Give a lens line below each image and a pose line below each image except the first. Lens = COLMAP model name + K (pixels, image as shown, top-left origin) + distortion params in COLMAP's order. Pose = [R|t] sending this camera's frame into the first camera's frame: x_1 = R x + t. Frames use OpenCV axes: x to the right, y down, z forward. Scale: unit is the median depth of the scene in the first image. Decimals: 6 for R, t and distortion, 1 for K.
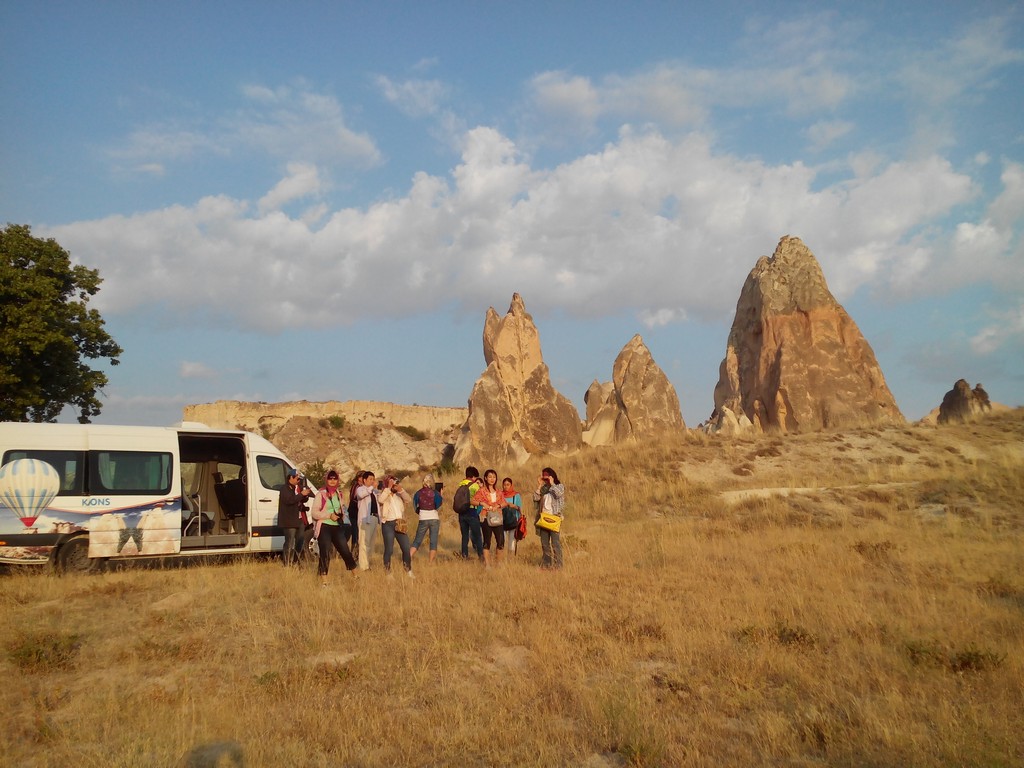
lens RADIAL K [[967.6, 0, 528.7], [0, 967.6, 381.9], [0, 0, 1]] dist [0.095276, -0.129027]
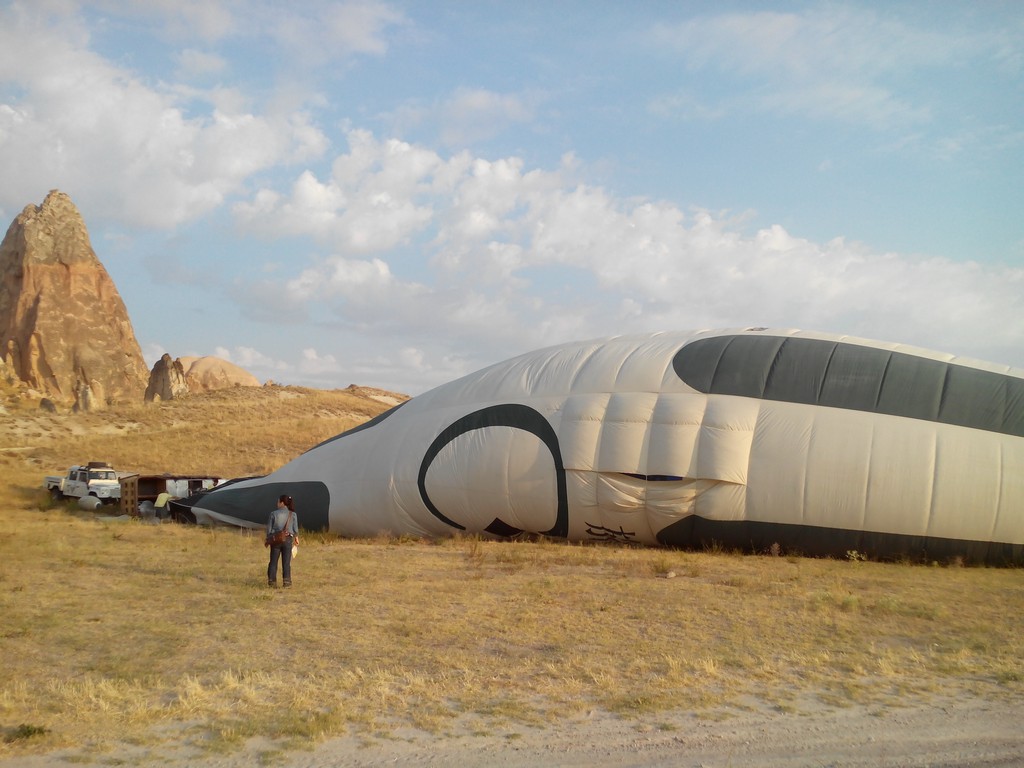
lens RADIAL K [[974.0, 0, 537.4], [0, 974.0, 389.0], [0, 0, 1]] dist [0.074373, -0.142451]
pose [[0.755586, 0.058178, 0.652461, -0.032846], [-0.110035, 0.993167, 0.038869, -0.035252], [-0.645742, -0.101163, 0.756825, -0.209150]]
